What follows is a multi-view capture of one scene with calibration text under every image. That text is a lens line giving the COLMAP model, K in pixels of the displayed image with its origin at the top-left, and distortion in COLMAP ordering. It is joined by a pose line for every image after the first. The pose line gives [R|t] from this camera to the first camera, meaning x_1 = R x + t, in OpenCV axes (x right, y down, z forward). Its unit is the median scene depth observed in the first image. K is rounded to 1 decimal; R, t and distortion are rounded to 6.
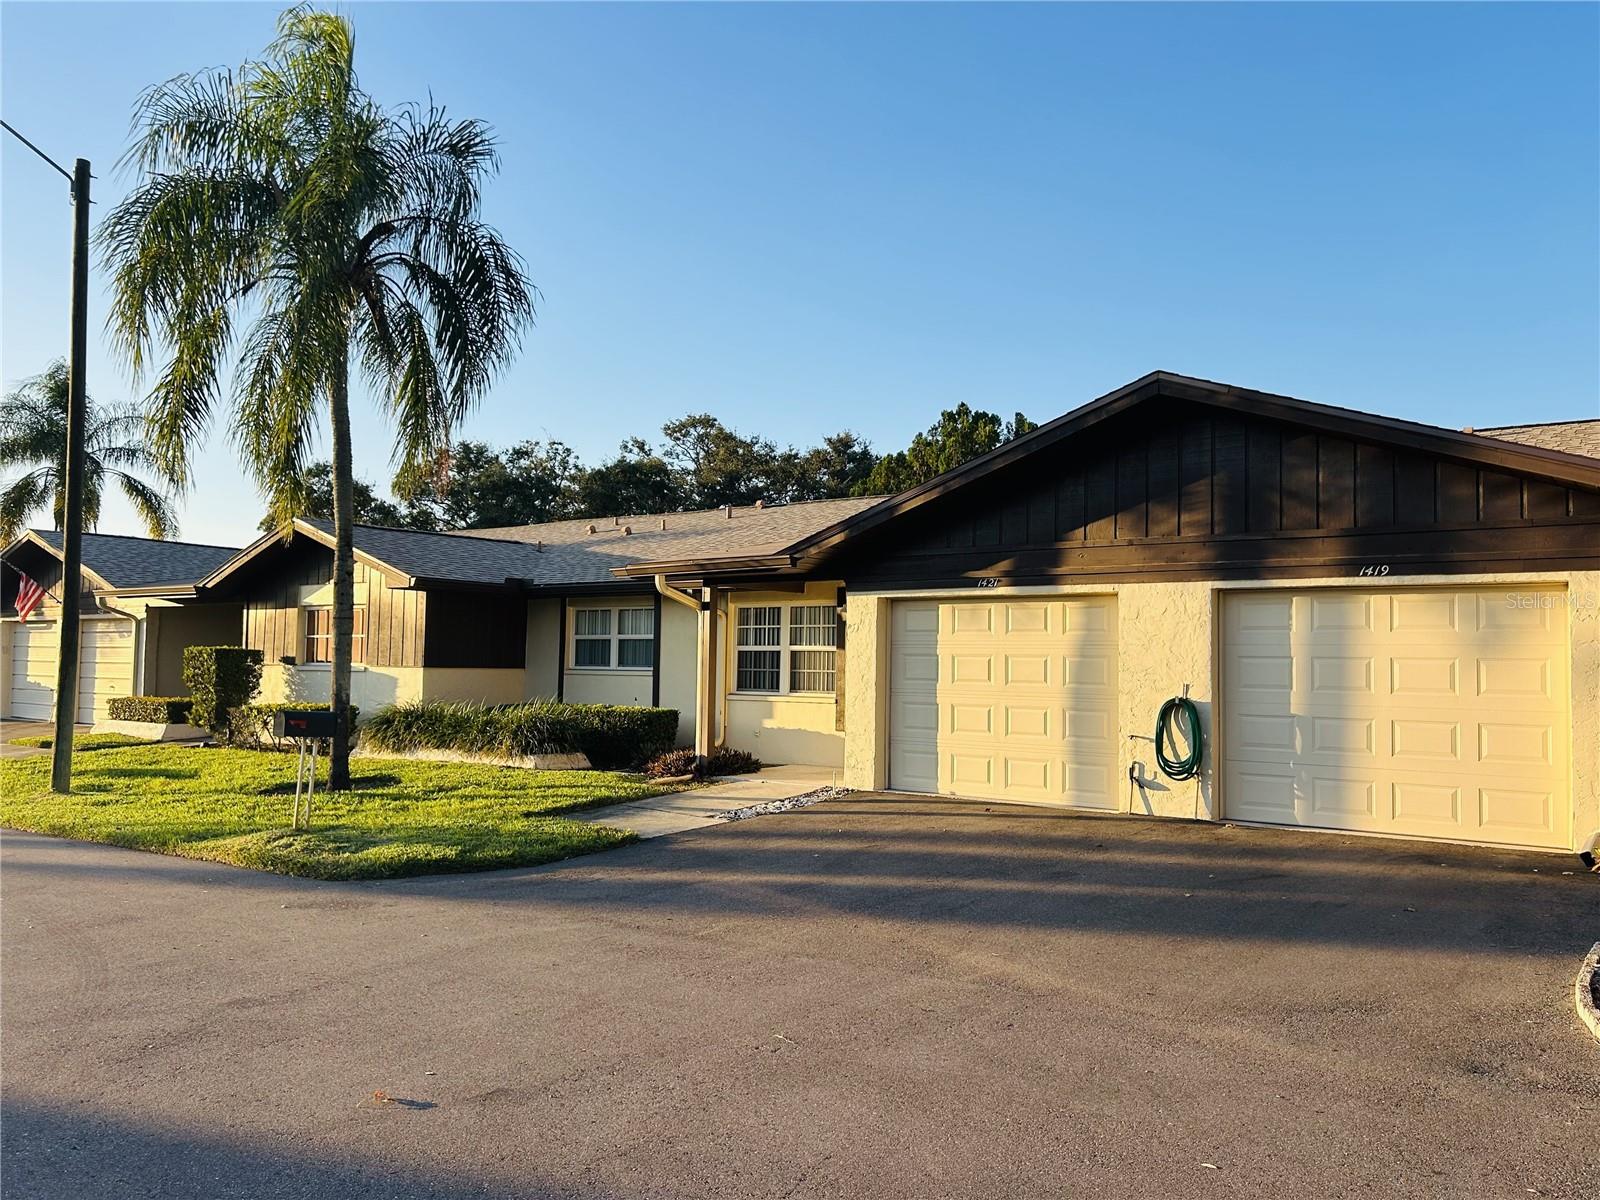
lens RADIAL K [[1190.6, 0, 796.5], [0, 1190.6, 605.3], [0, 0, 1]] dist [0.024614, 0.001623]
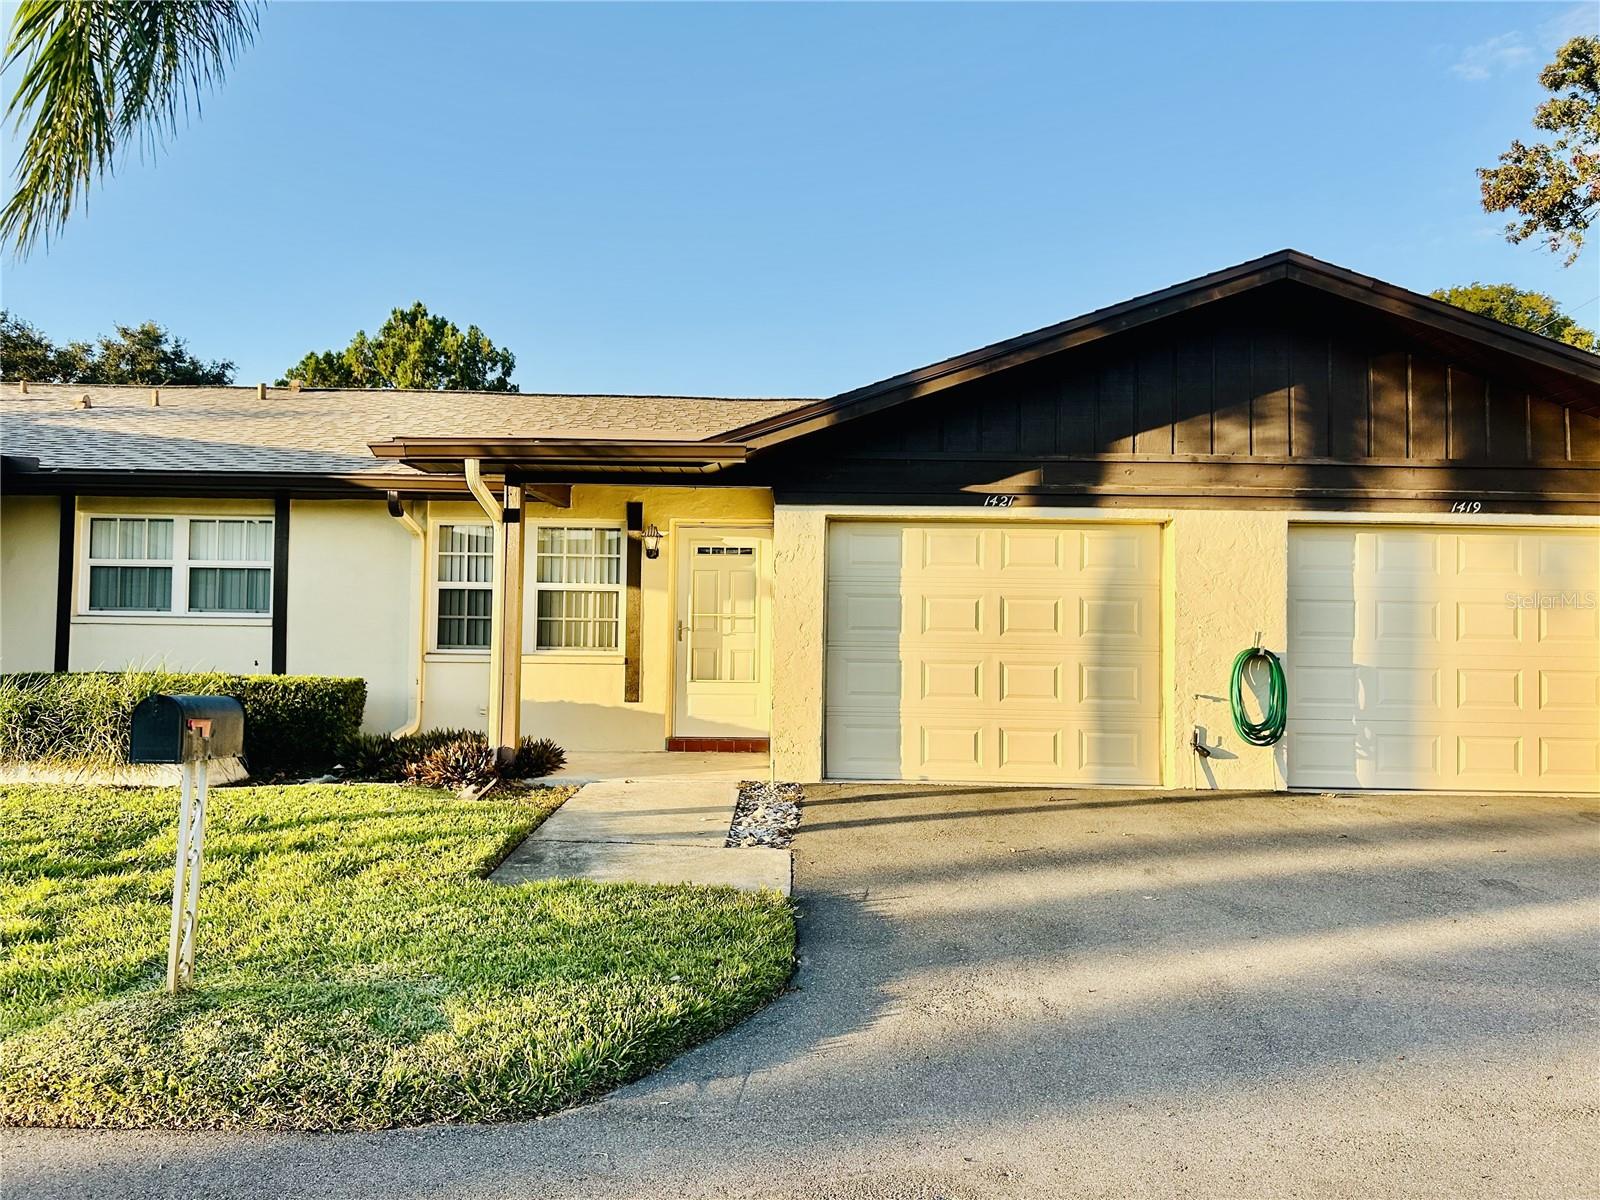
lens RADIAL K [[1190.6, 0, 801.6], [0, 1190.6, 593.7], [0, 0, 1]] dist [0.024614, 0.001623]
pose [[0.806875, 0.016084, 0.590503, -0.406423], [-0.032453, 0.999327, 0.017125, 0.033007], [-0.589830, -0.032981, 0.806854, 0.477000]]
